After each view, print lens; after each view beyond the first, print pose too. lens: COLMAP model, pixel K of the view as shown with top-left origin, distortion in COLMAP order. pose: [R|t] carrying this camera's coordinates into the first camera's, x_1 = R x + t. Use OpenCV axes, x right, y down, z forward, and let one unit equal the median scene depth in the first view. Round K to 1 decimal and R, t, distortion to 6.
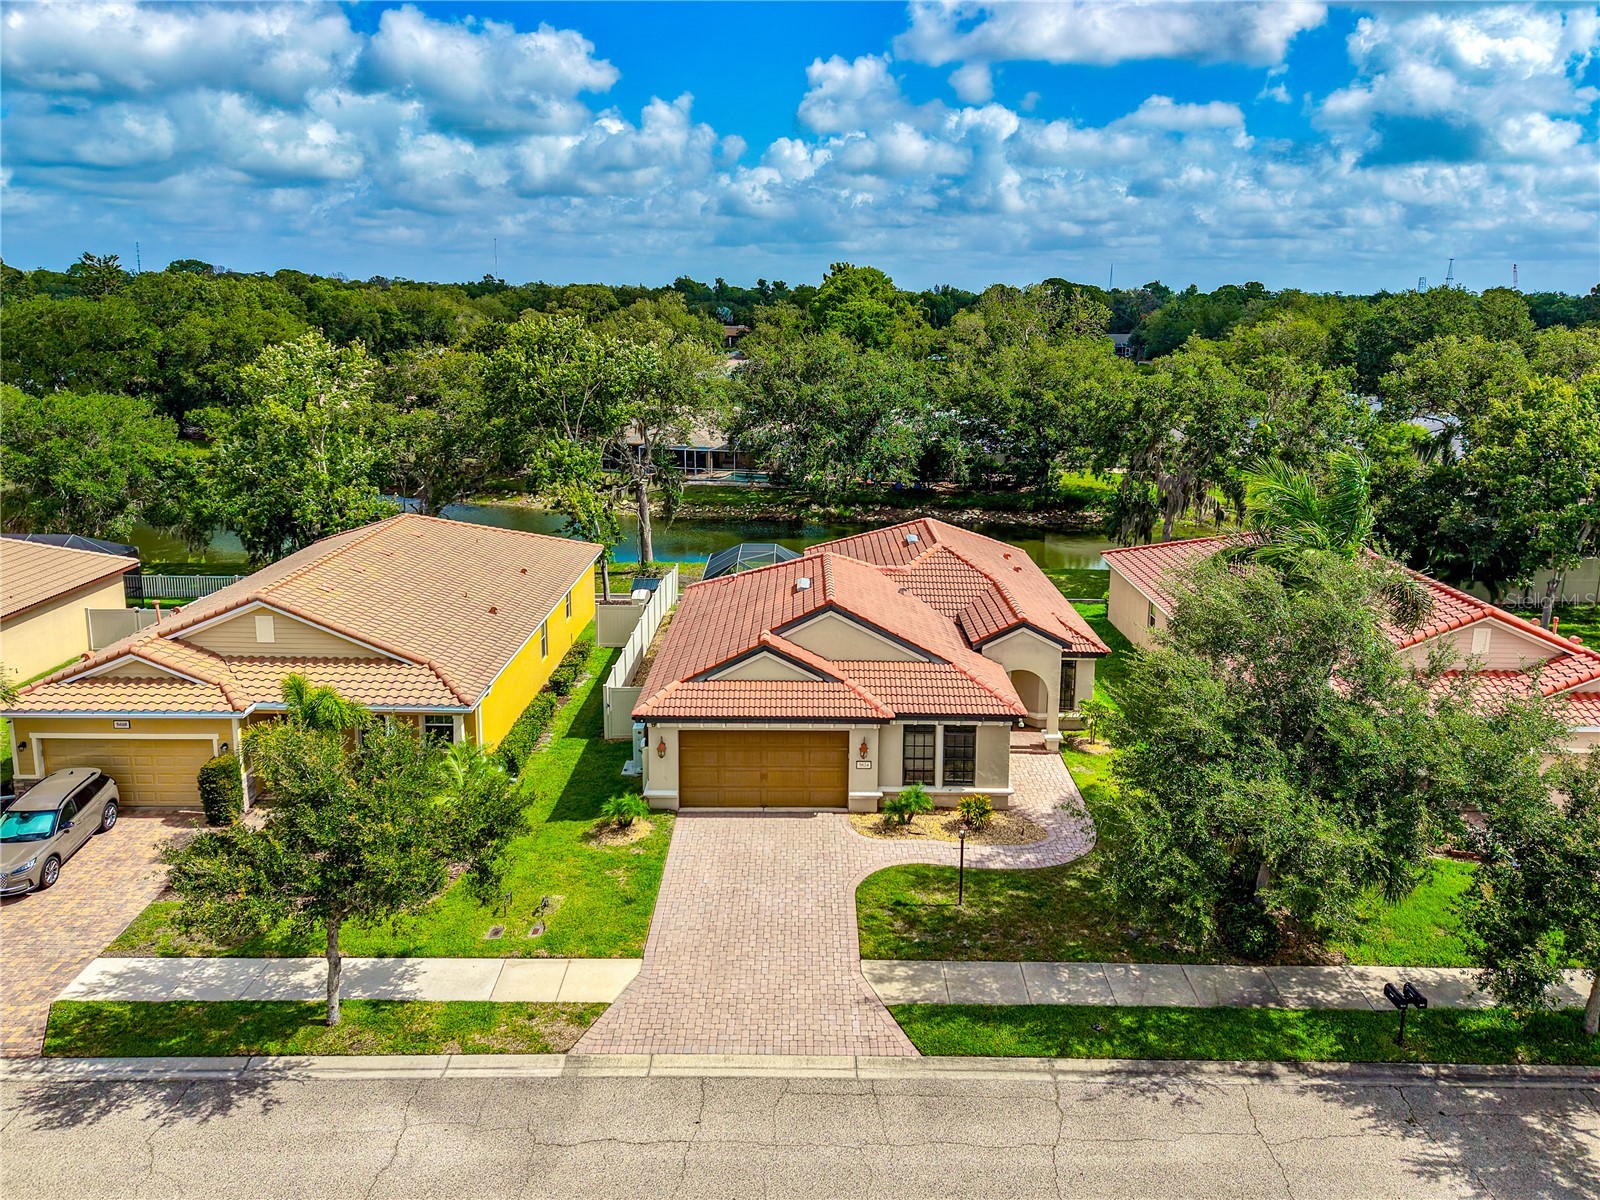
lens RADIAL K [[1580.9, 0, 676.9], [0, 1580.9, 539.3], [0, 0, 1]] dist [0.047060, -0.038486]
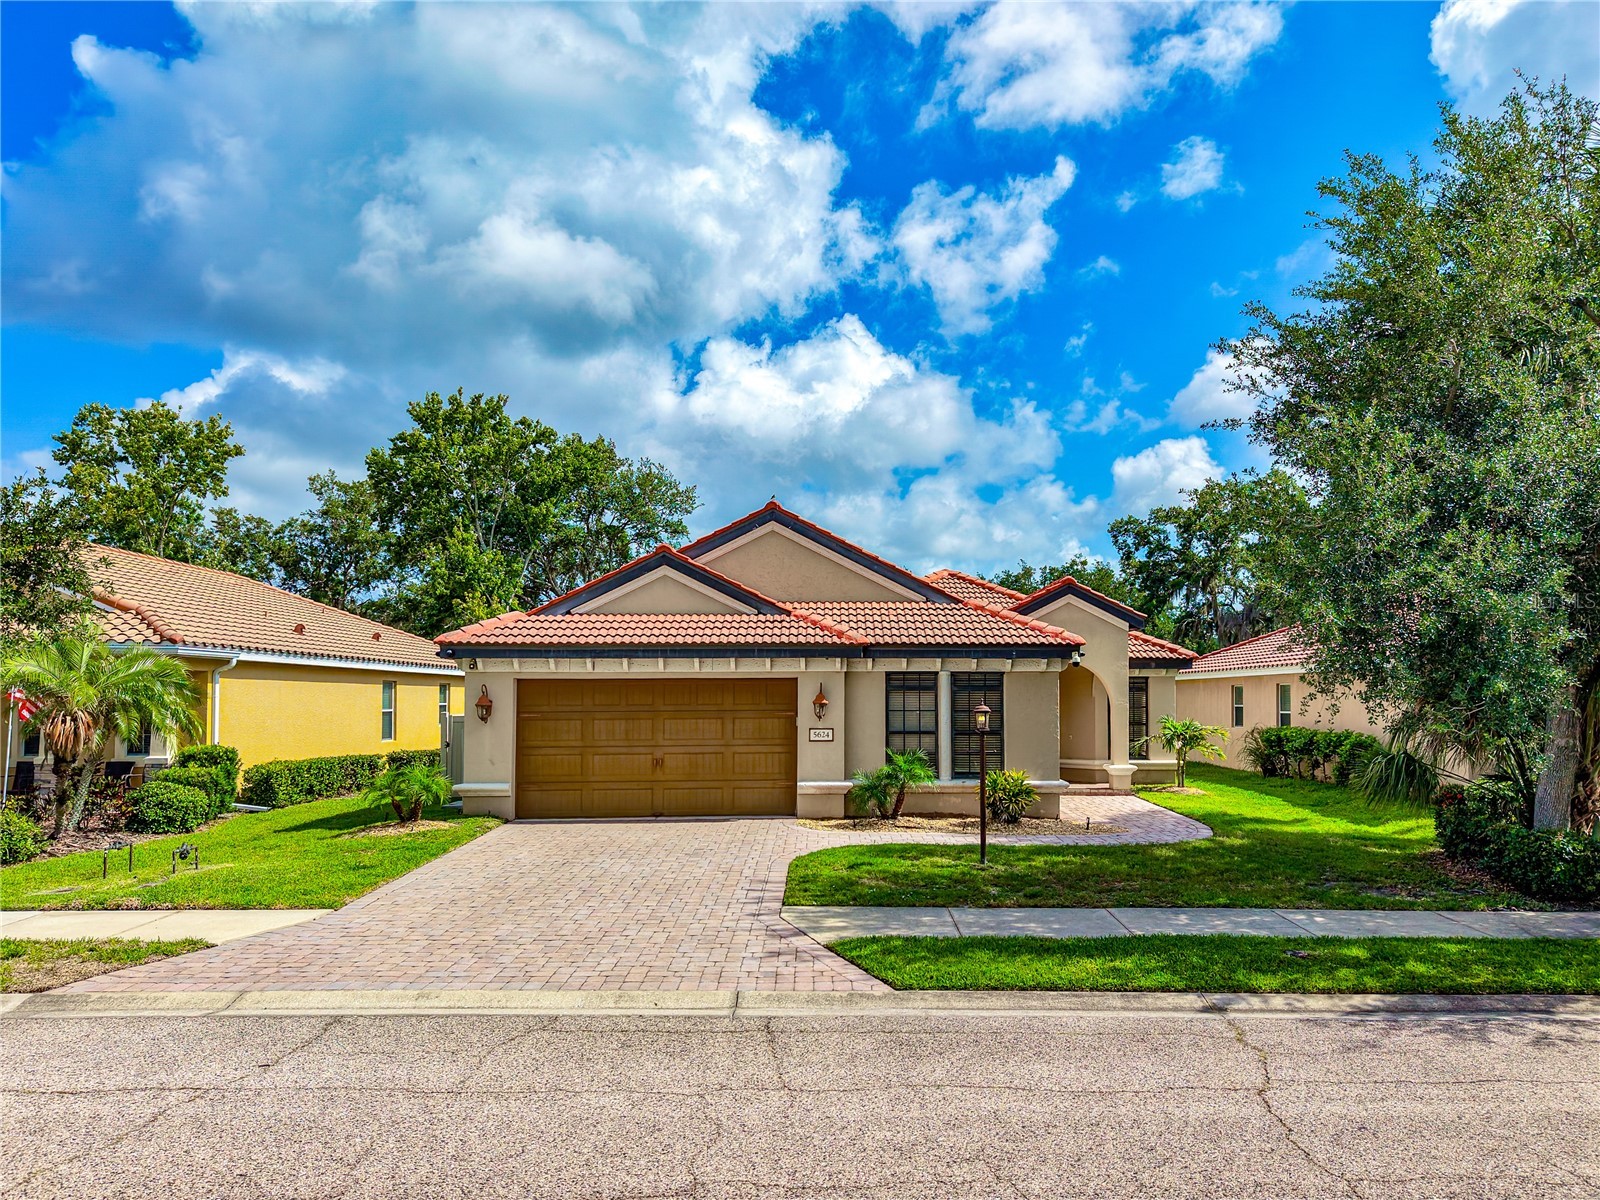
lens RADIAL K [[1542.9, 0, 749.2], [0, 1542.9, 602.0], [0, 0, 1]] dist [0.012361, -0.036559]
pose [[0.999573, 0.004835, 0.028834, 0.081358], [0.001787, 0.974278, -0.225342, 0.249831], [-0.029182, 0.225298, 0.973853, 0.460302]]
